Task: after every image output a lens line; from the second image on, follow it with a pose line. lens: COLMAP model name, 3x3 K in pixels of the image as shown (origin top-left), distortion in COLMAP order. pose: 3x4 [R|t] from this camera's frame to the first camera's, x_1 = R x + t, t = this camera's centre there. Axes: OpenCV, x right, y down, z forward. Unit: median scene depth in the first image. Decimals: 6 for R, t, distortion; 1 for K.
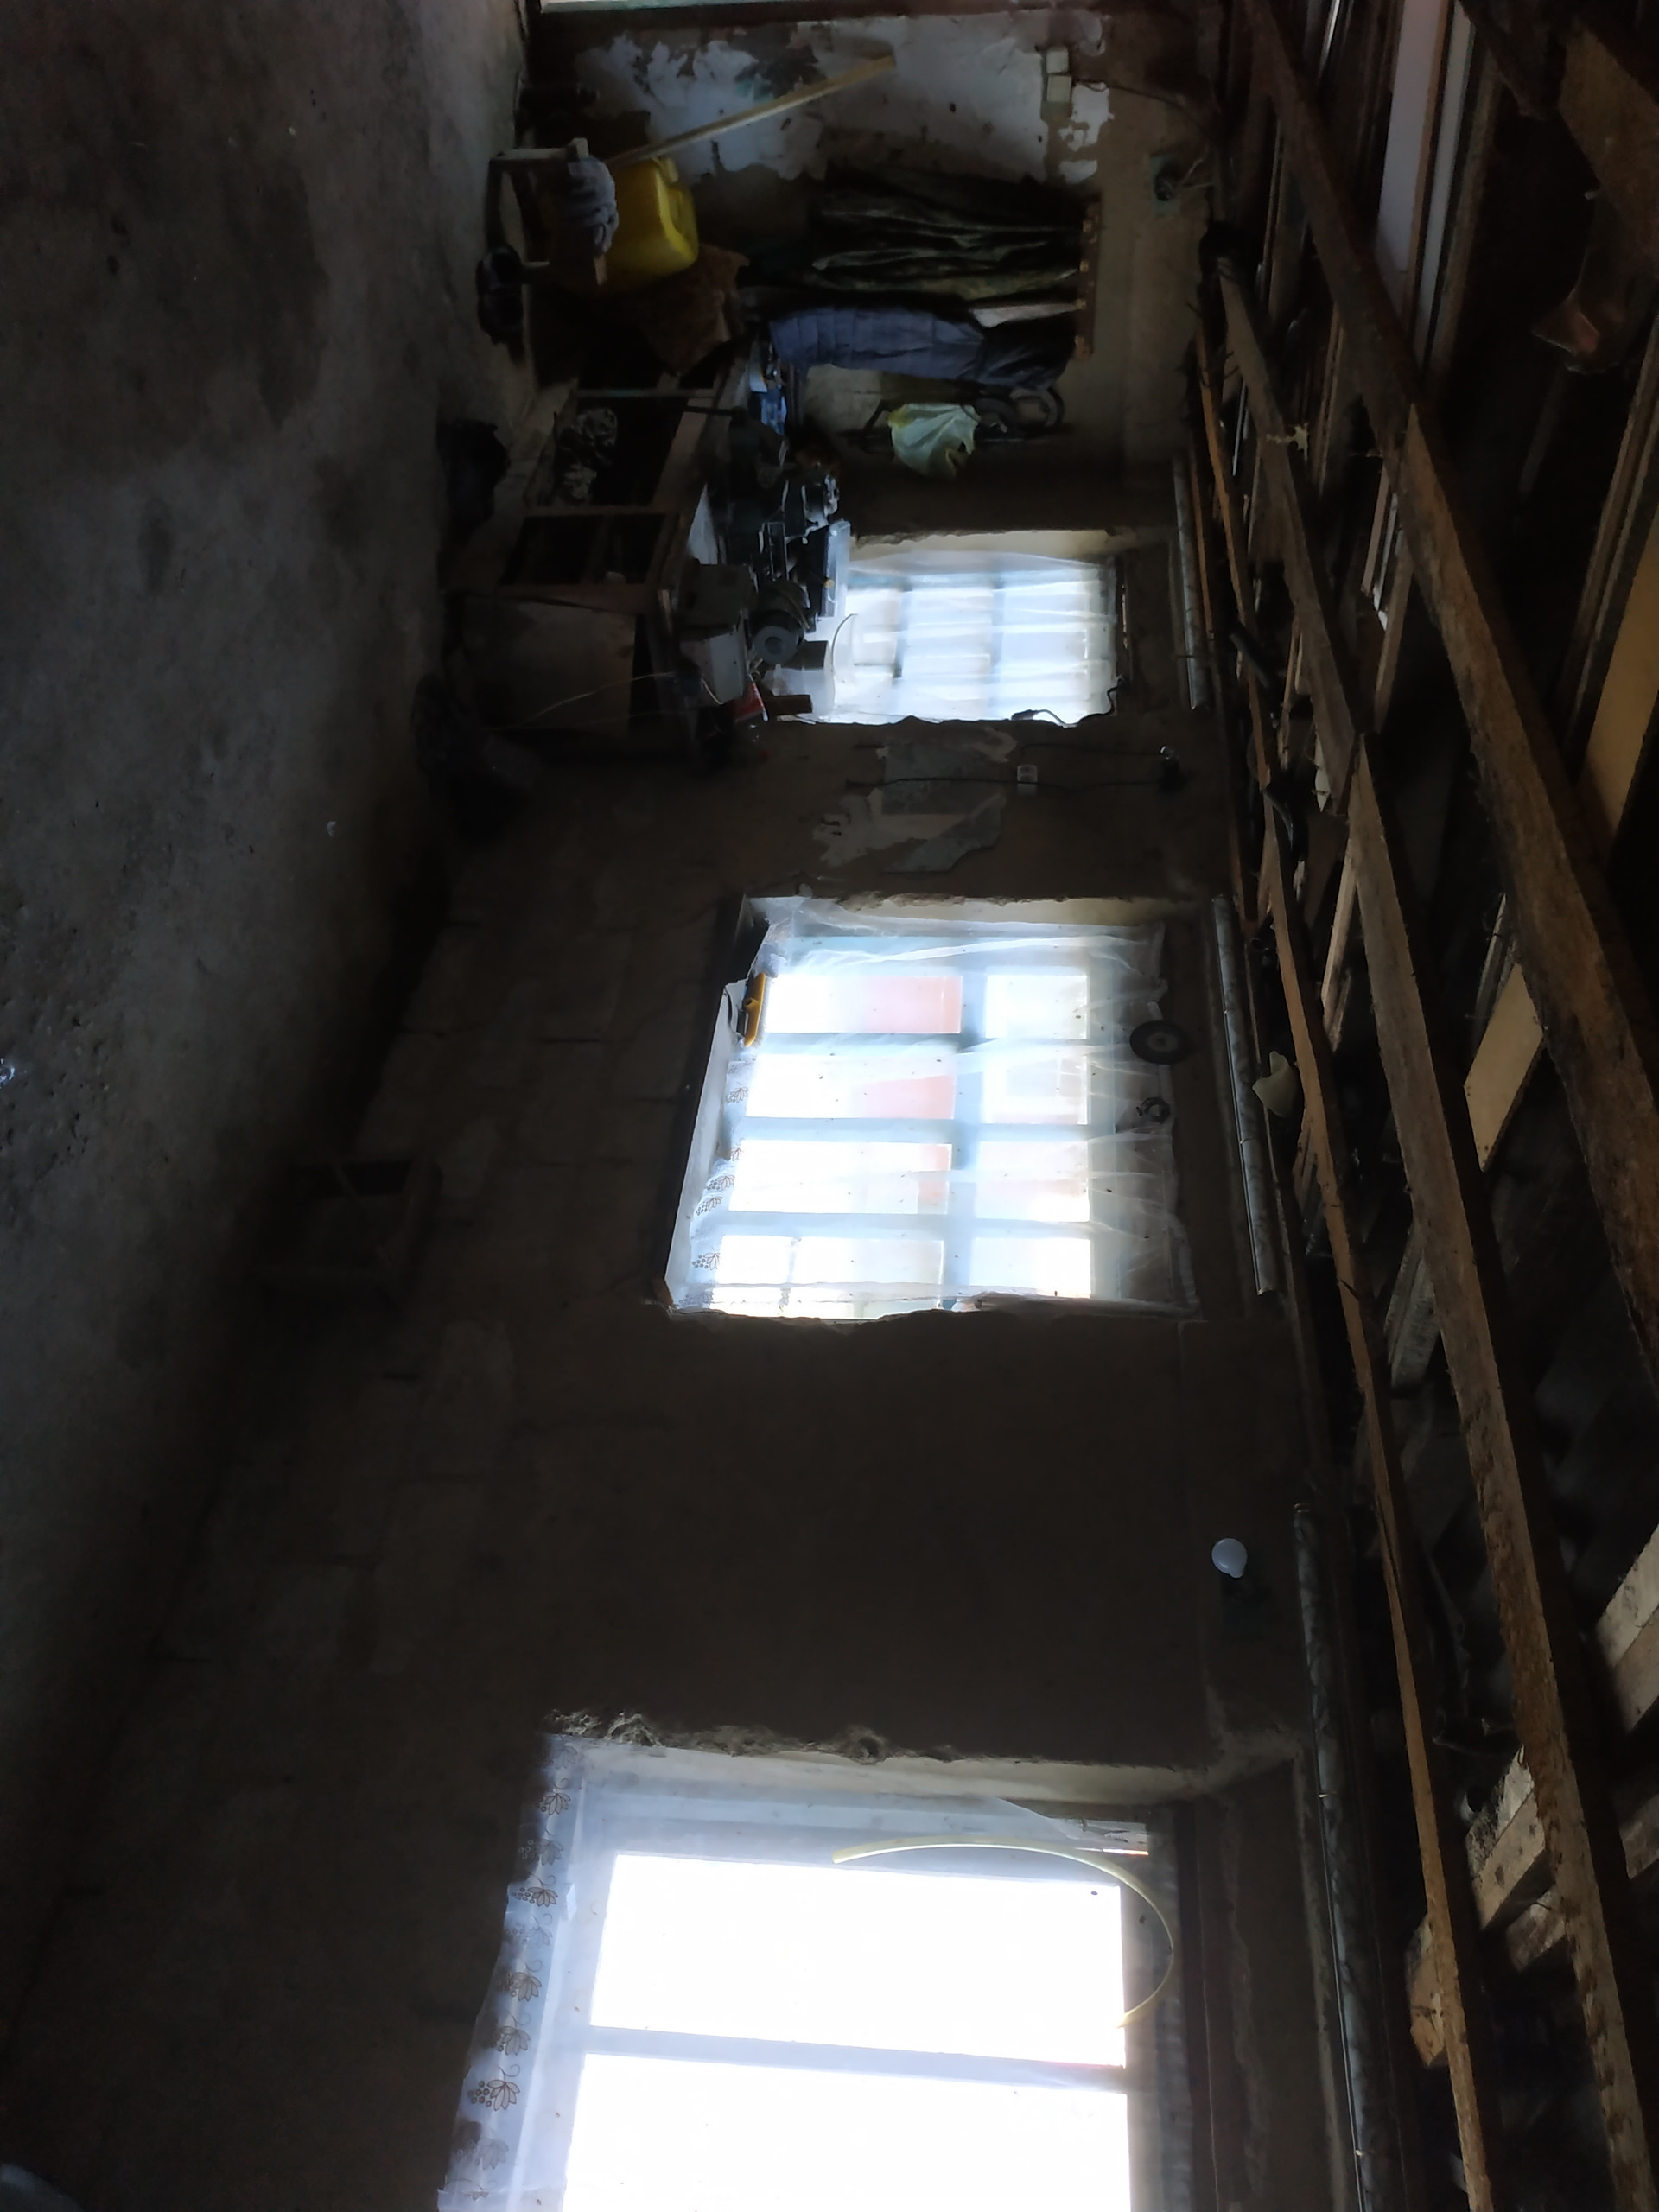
lens RADIAL K [[1611.7, 0, 836.0], [0, 1611.7, 1142.8], [0, 0, 1]] dist [0.018009, -0.033575]
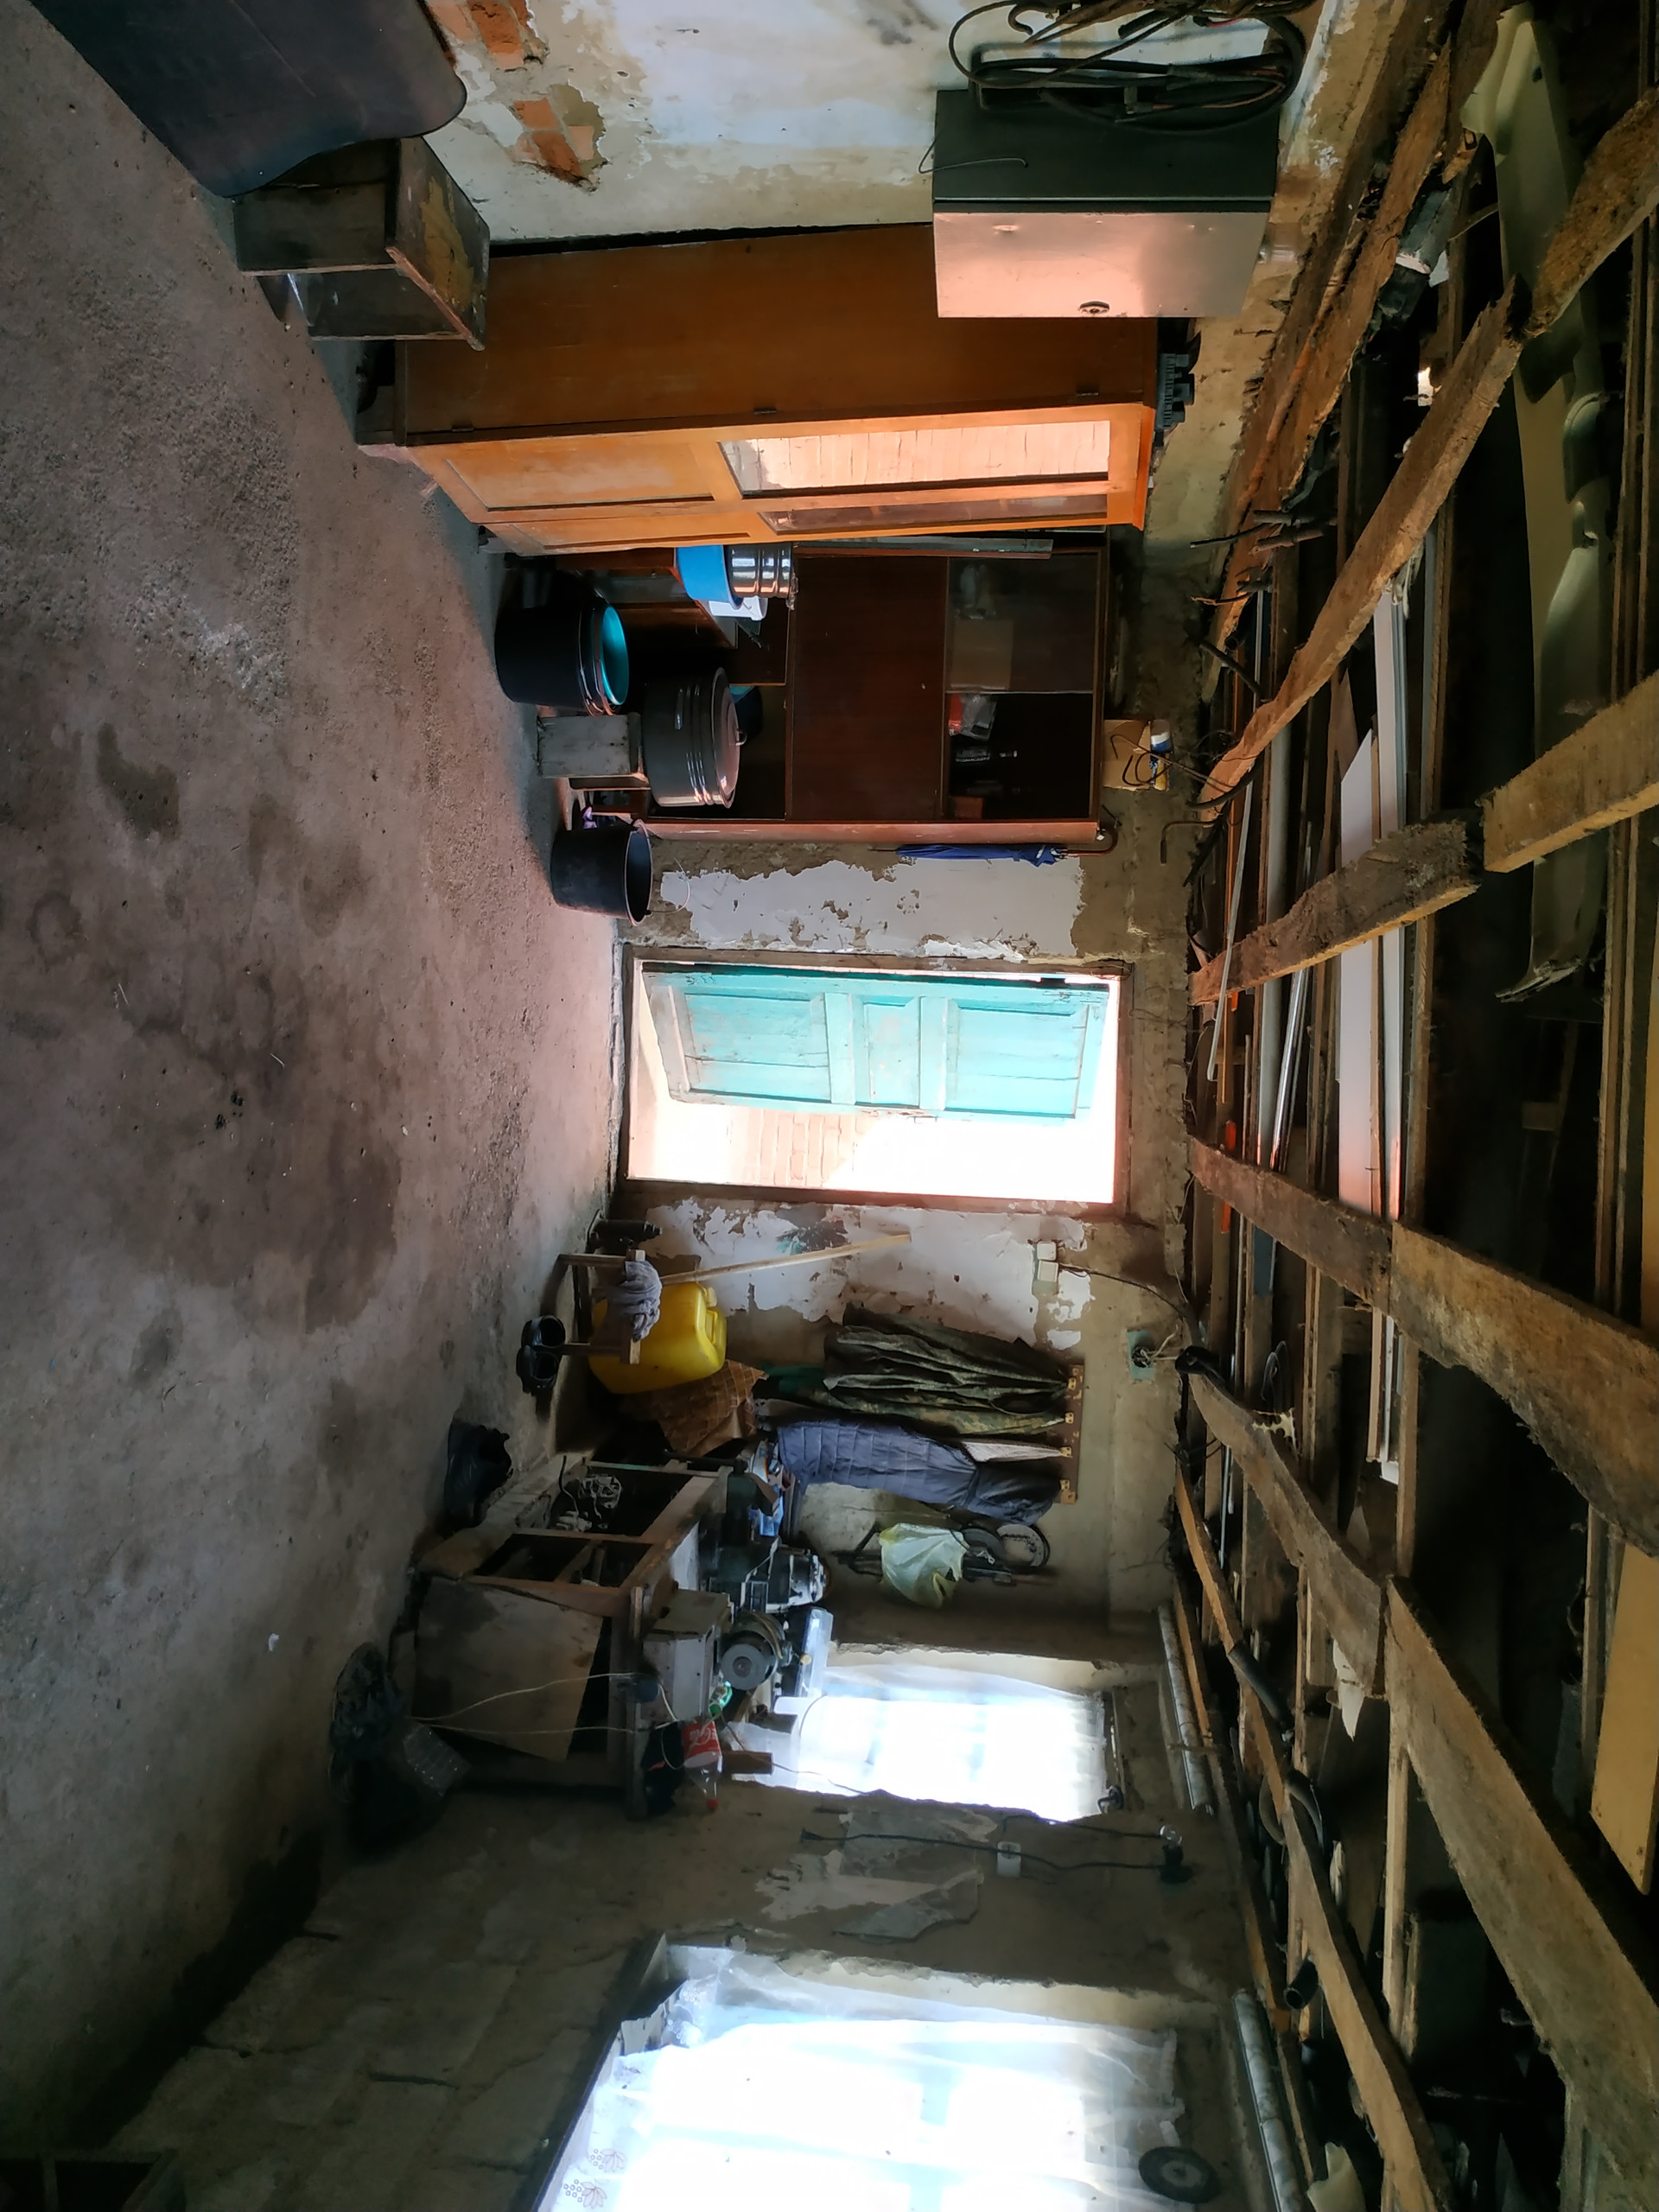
lens RADIAL K [[1611.7, 0, 827.7], [0, 1611.7, 1098.1], [0, 0, 1]] dist [0.018009, -0.033575]
pose [[0.993237, 0.109472, -0.038683, 0.011236], [-0.103887, 0.689161, -0.717123, 0.136663], [-0.051846, 0.716291, 0.695873, 0.111908]]
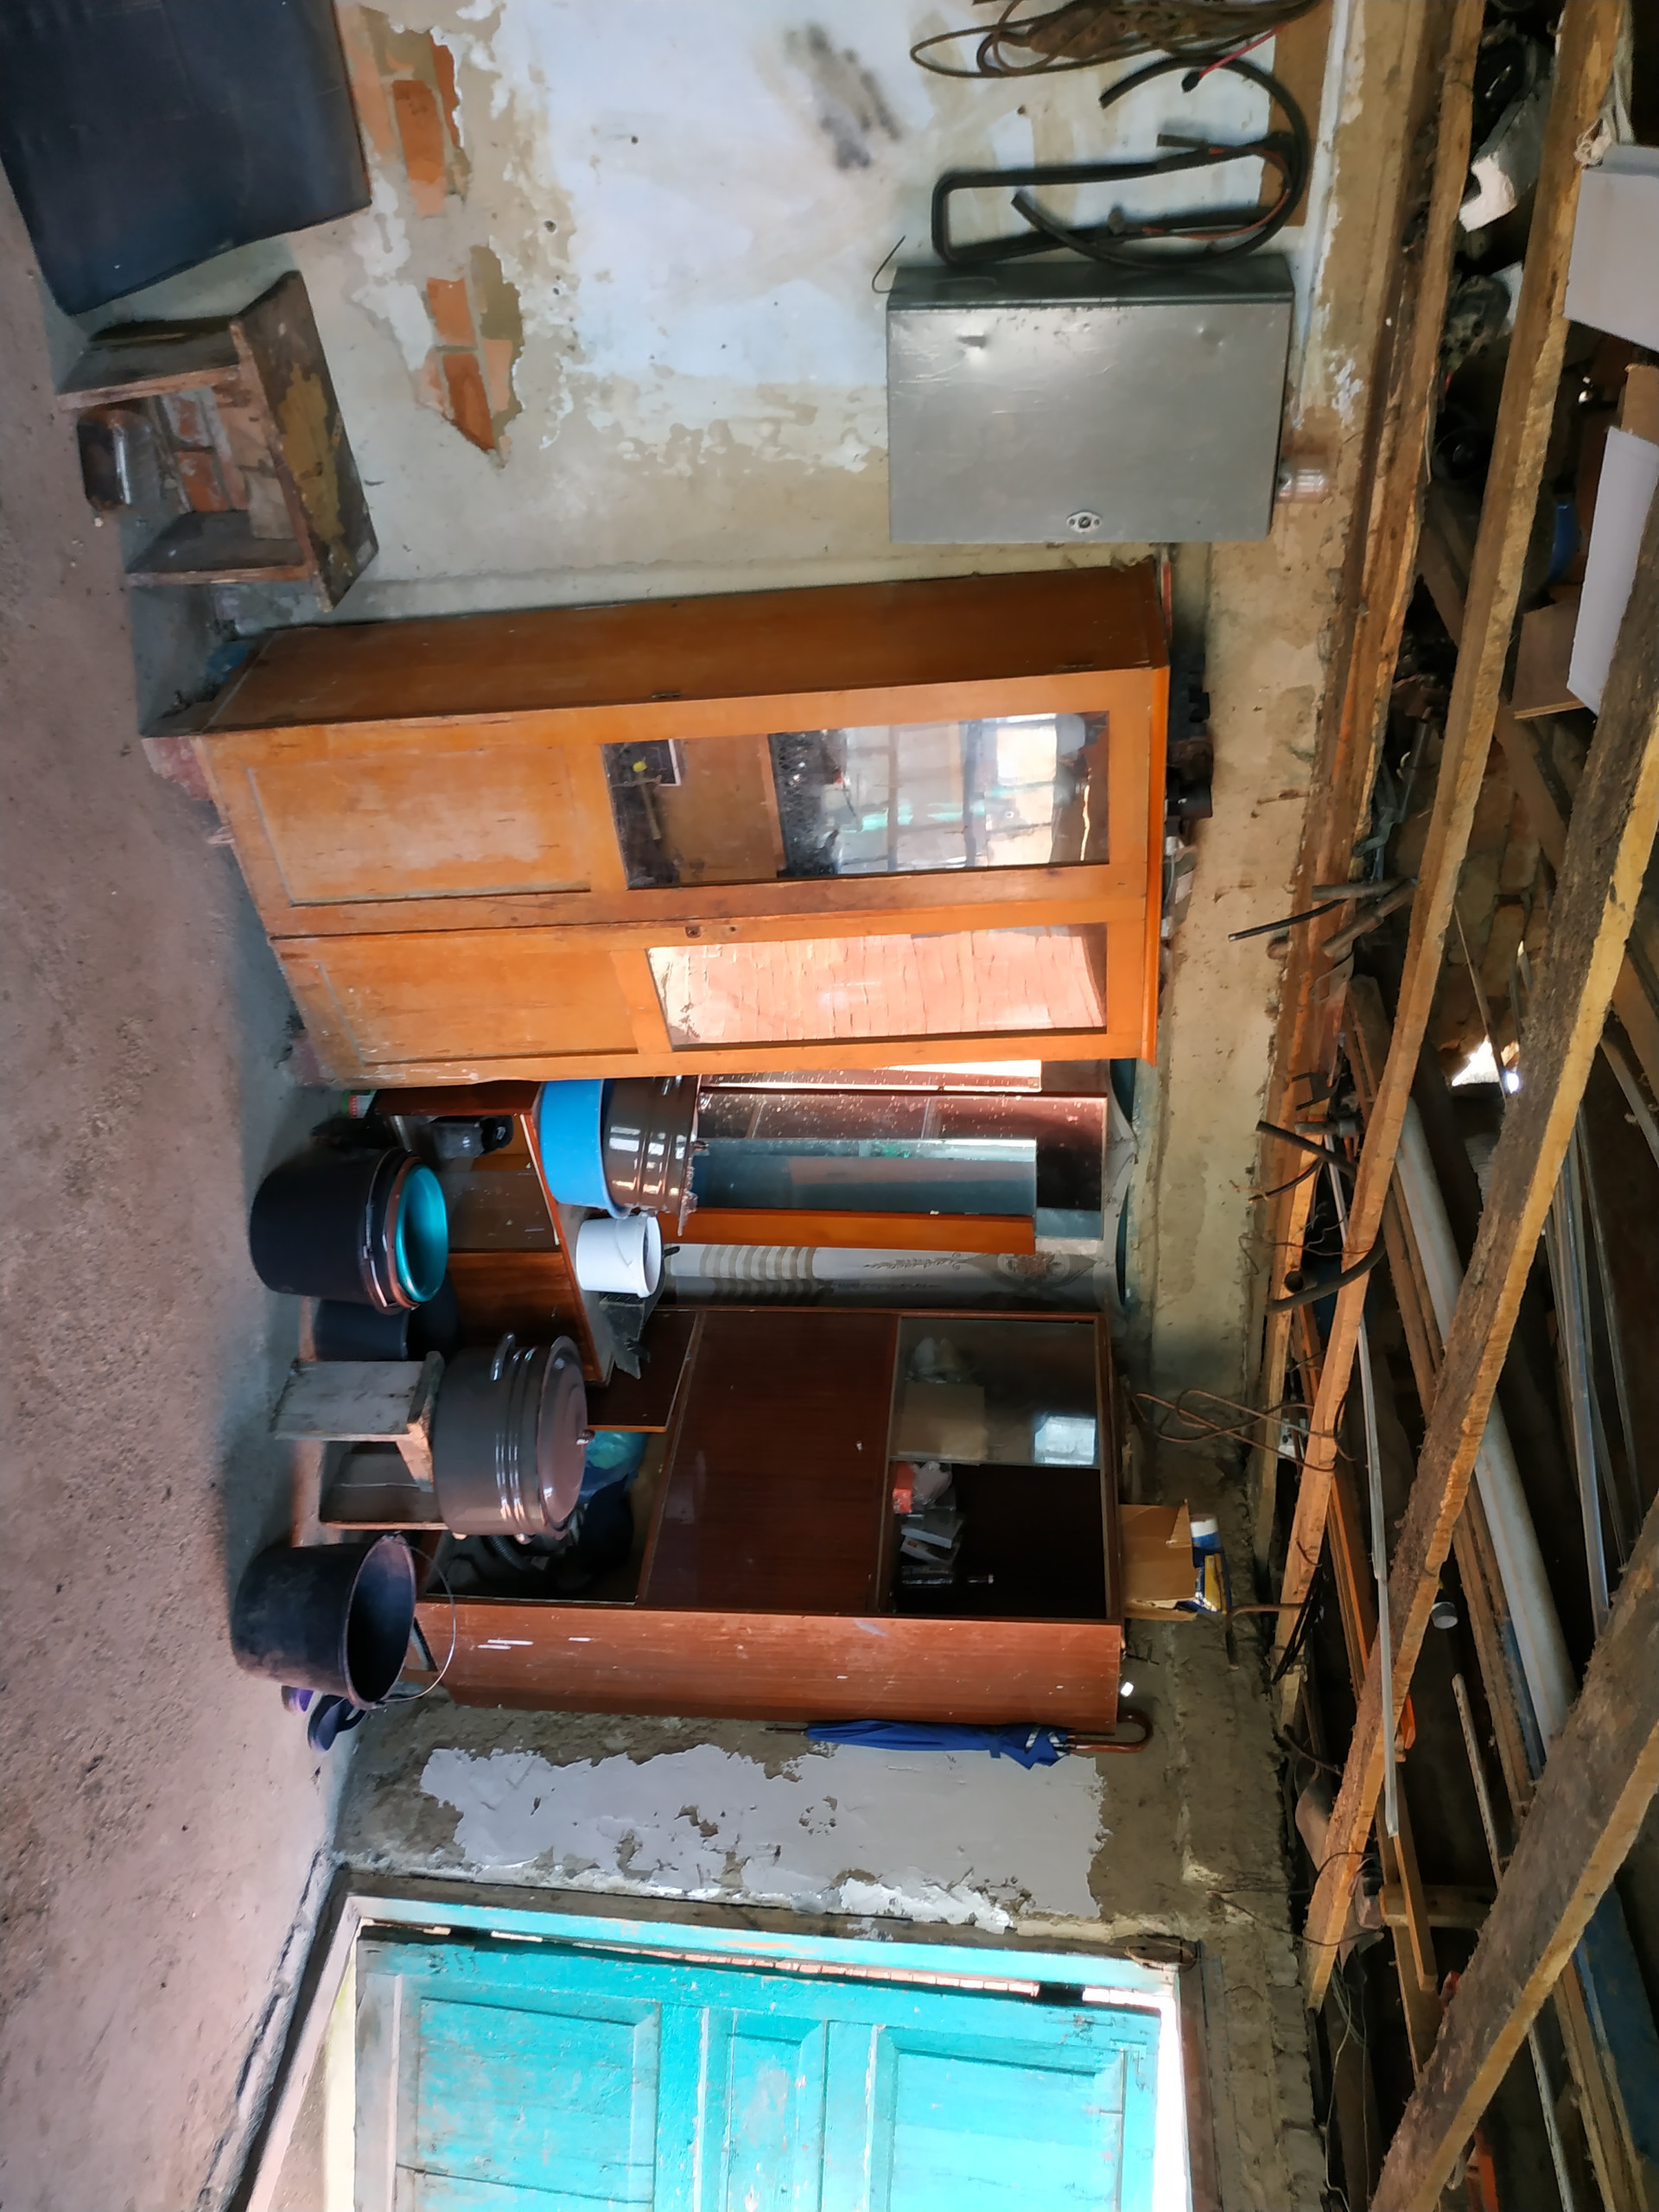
lens RADIAL K [[1611.7, 0, 821.2], [0, 1611.7, 1115.7], [0, 0, 1]] dist [0.018009, -0.033575]
pose [[0.983759, 0.121214, -0.132381, 0.076614], [-0.116414, -0.130493, -0.984591, -0.094348], [-0.136621, 0.984012, -0.114262, 0.678902]]
